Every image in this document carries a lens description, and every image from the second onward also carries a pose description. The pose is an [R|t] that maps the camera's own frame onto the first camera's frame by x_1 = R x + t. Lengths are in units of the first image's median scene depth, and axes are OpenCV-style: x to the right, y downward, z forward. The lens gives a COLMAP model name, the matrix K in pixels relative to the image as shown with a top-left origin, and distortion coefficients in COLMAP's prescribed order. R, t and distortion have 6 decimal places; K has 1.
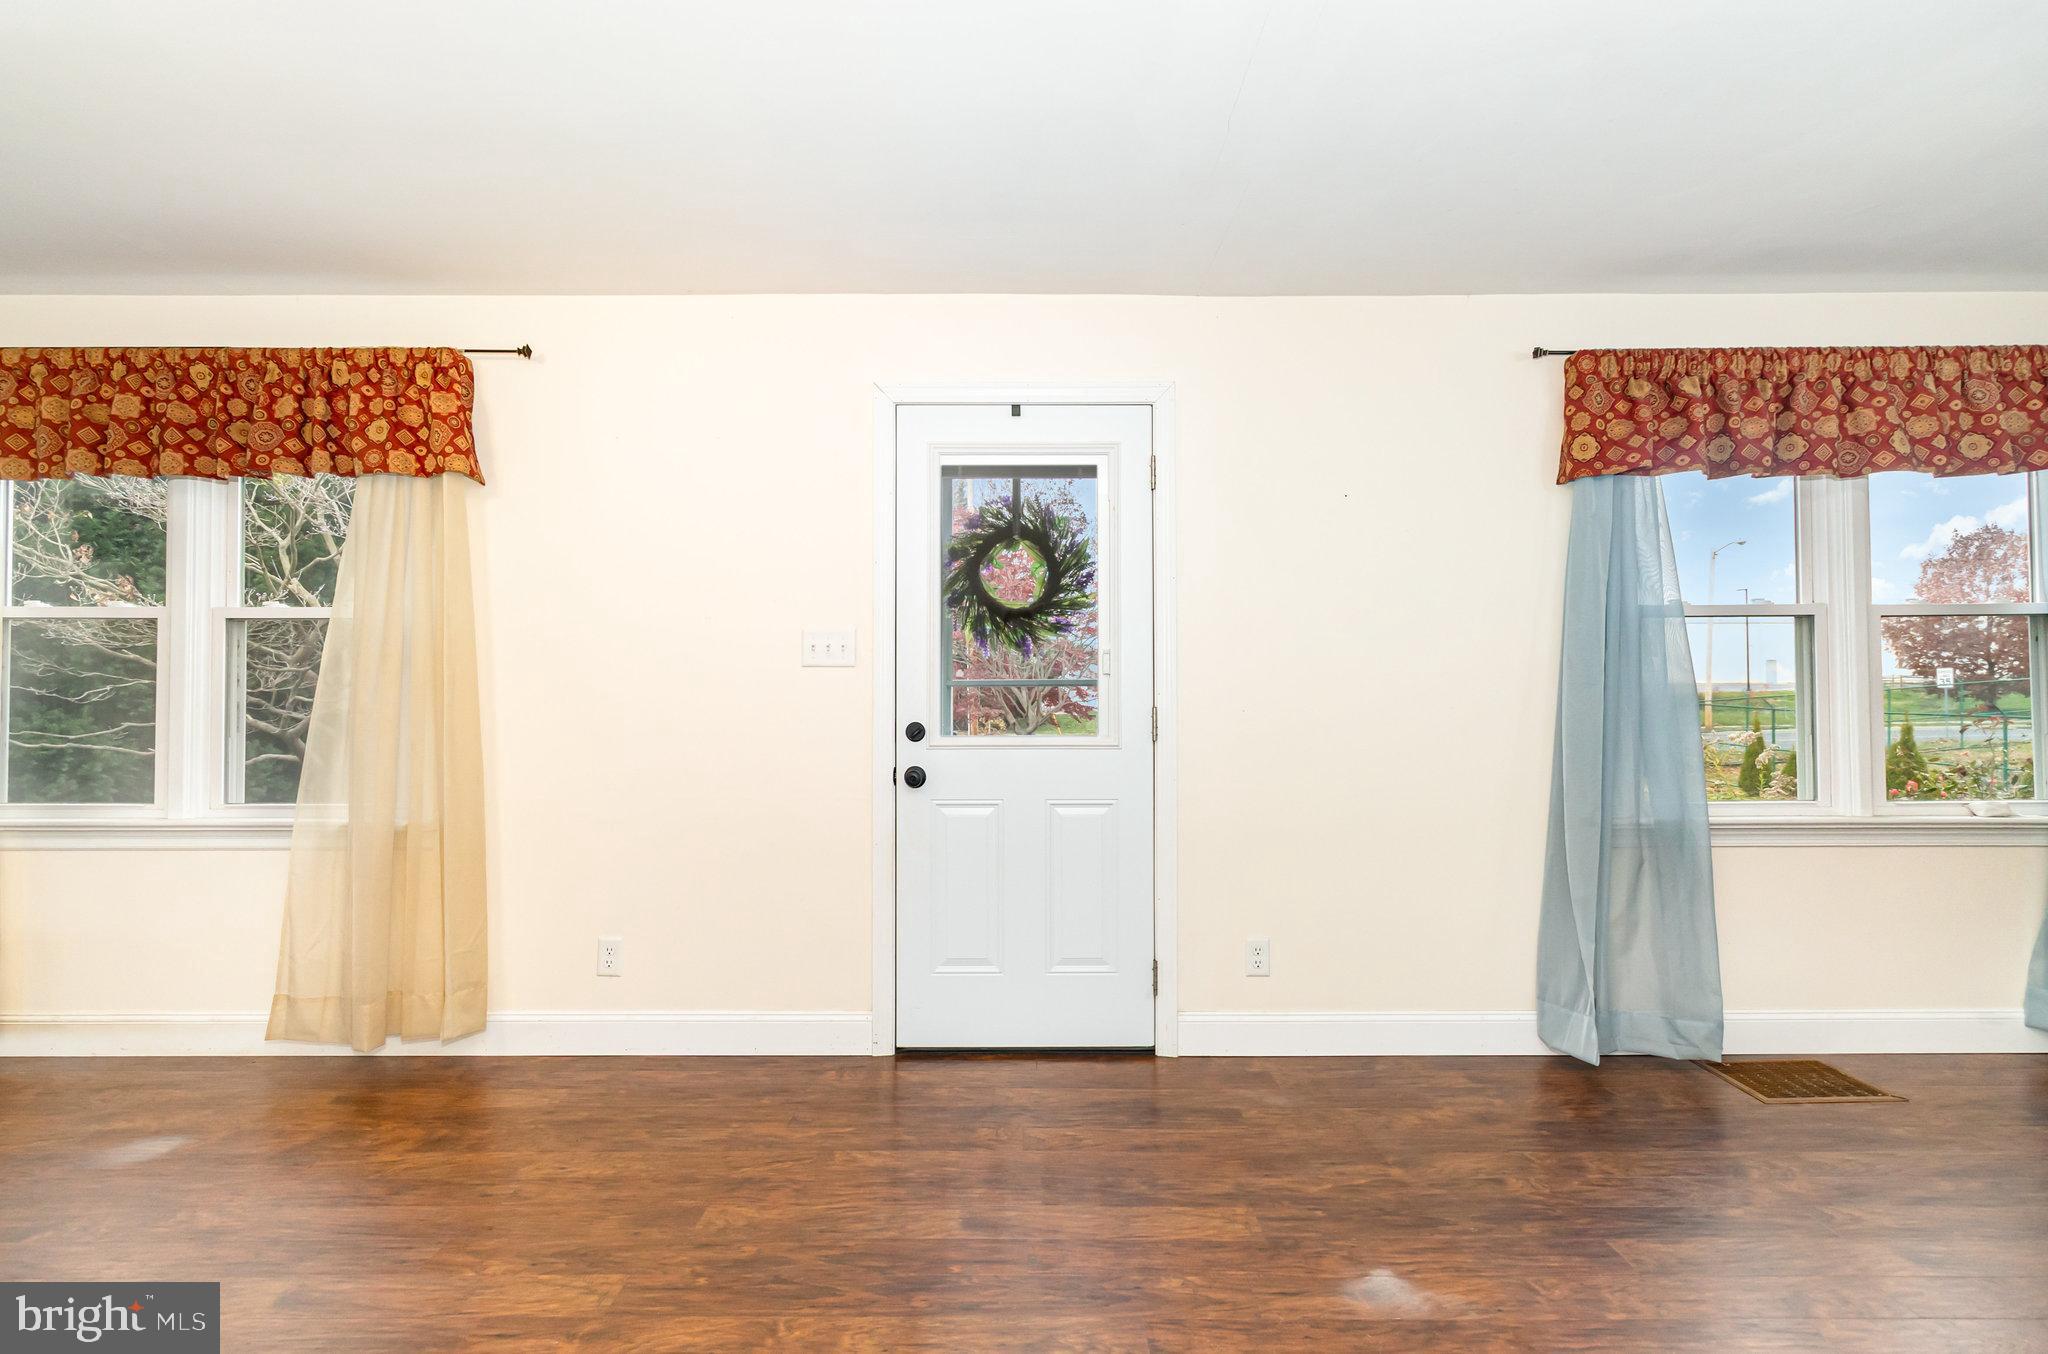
lens RADIAL K [[953.9, 0, 1024.8], [0, 953.9, 672.7], [0, 0, 1]] dist [-0.001258, -0.000453]
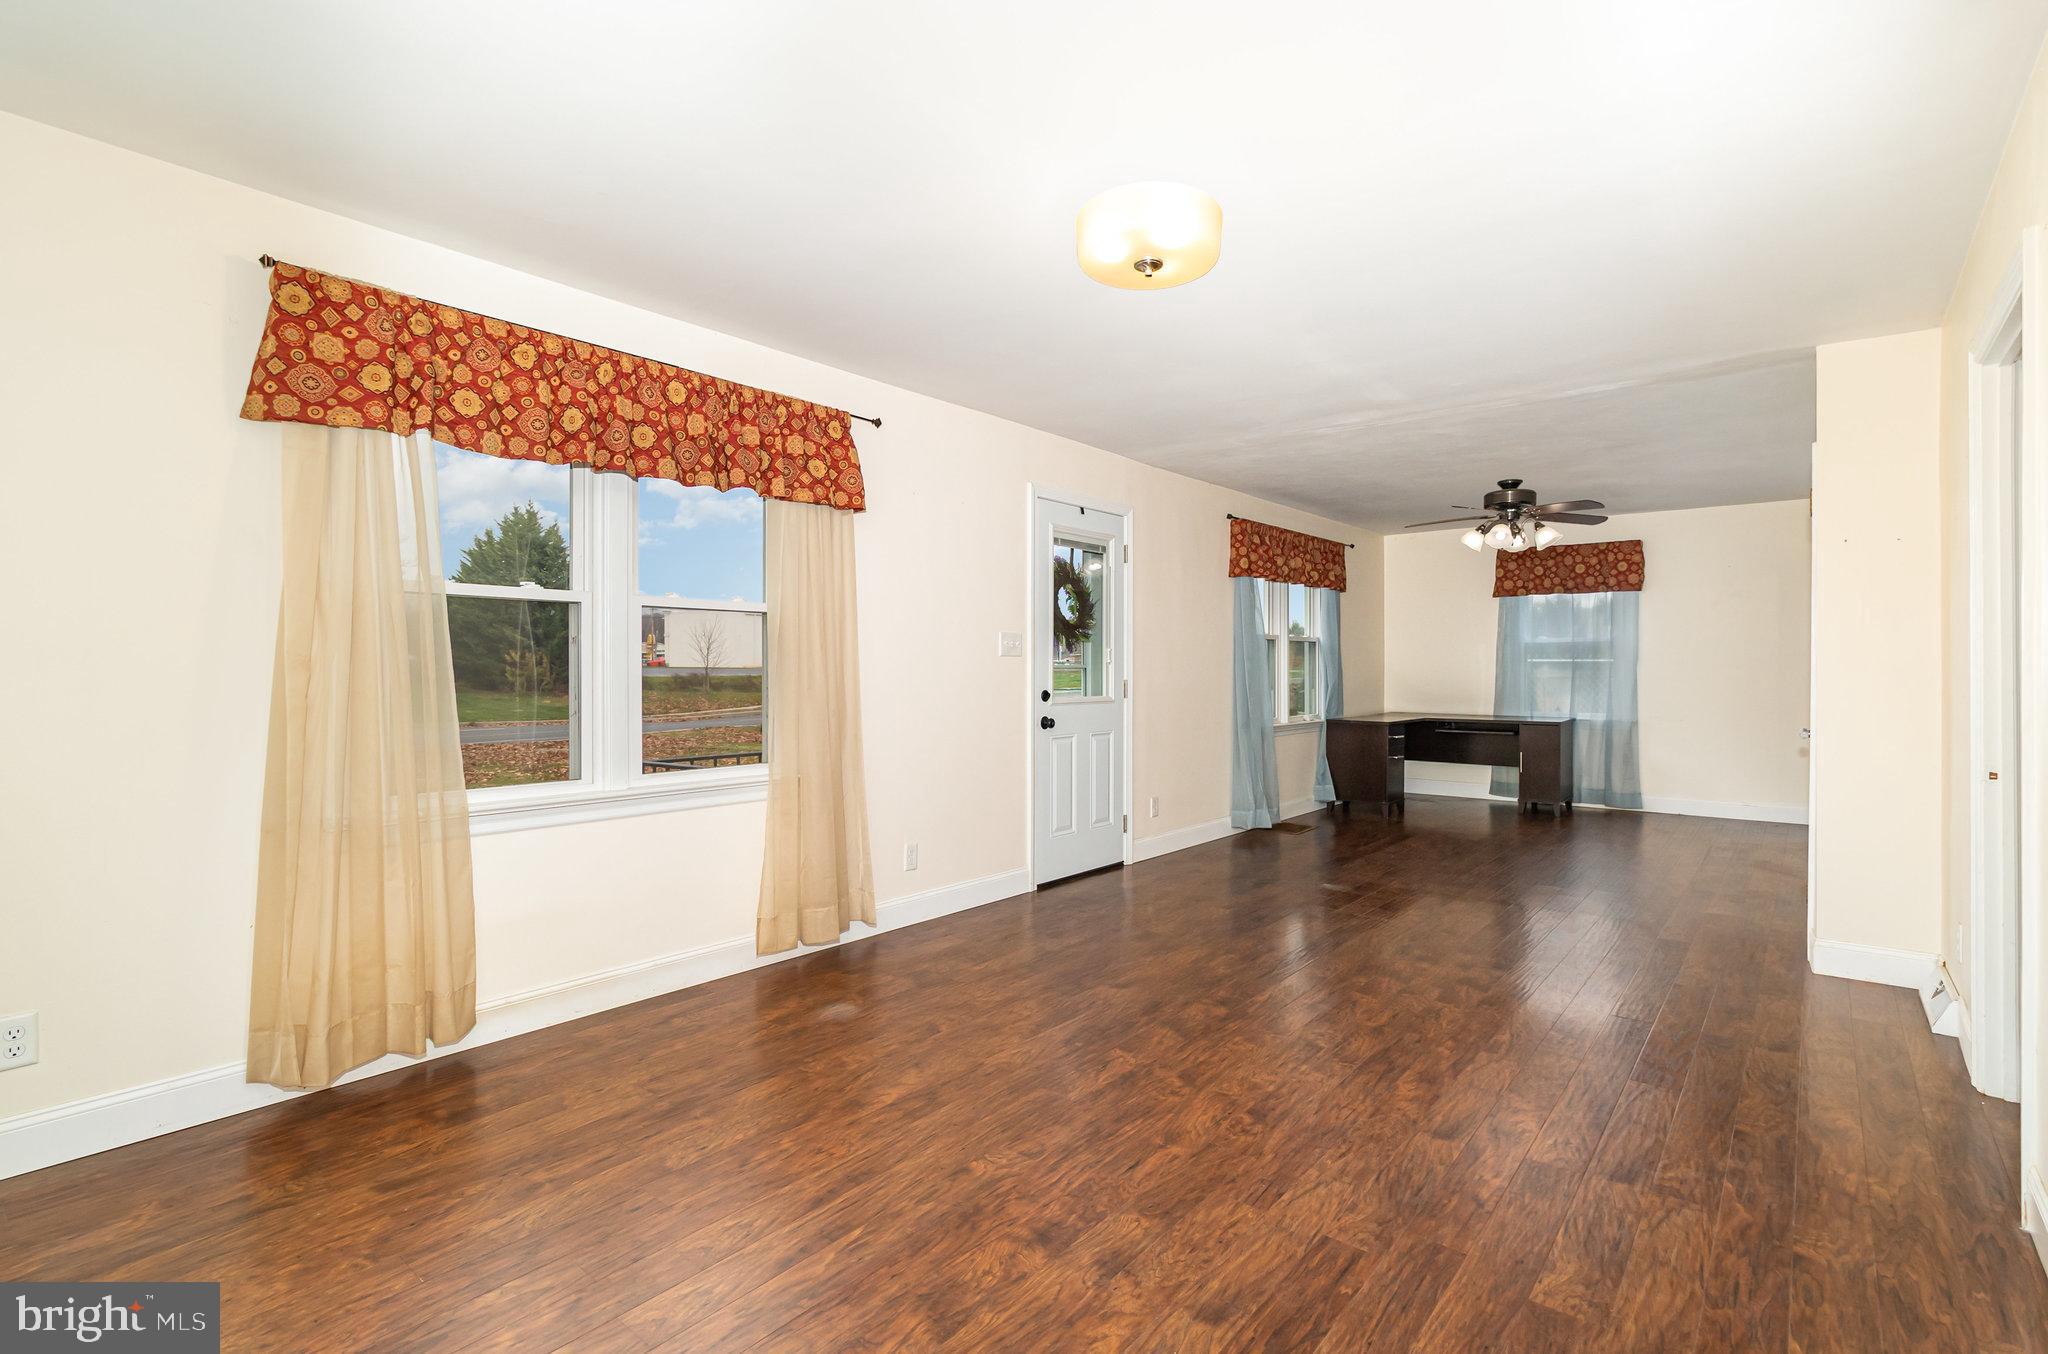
lens RADIAL K [[953.9, 0, 1056.2], [0, 953.9, 679.9], [0, 0, 1]] dist [-0.001258, -0.000453]
pose [[0.624141, -0.007809, 0.781273, -1.441217], [-0.016011, 0.999612, 0.022782, -0.004524], [-0.781148, -0.026728, 0.623774, -0.060226]]
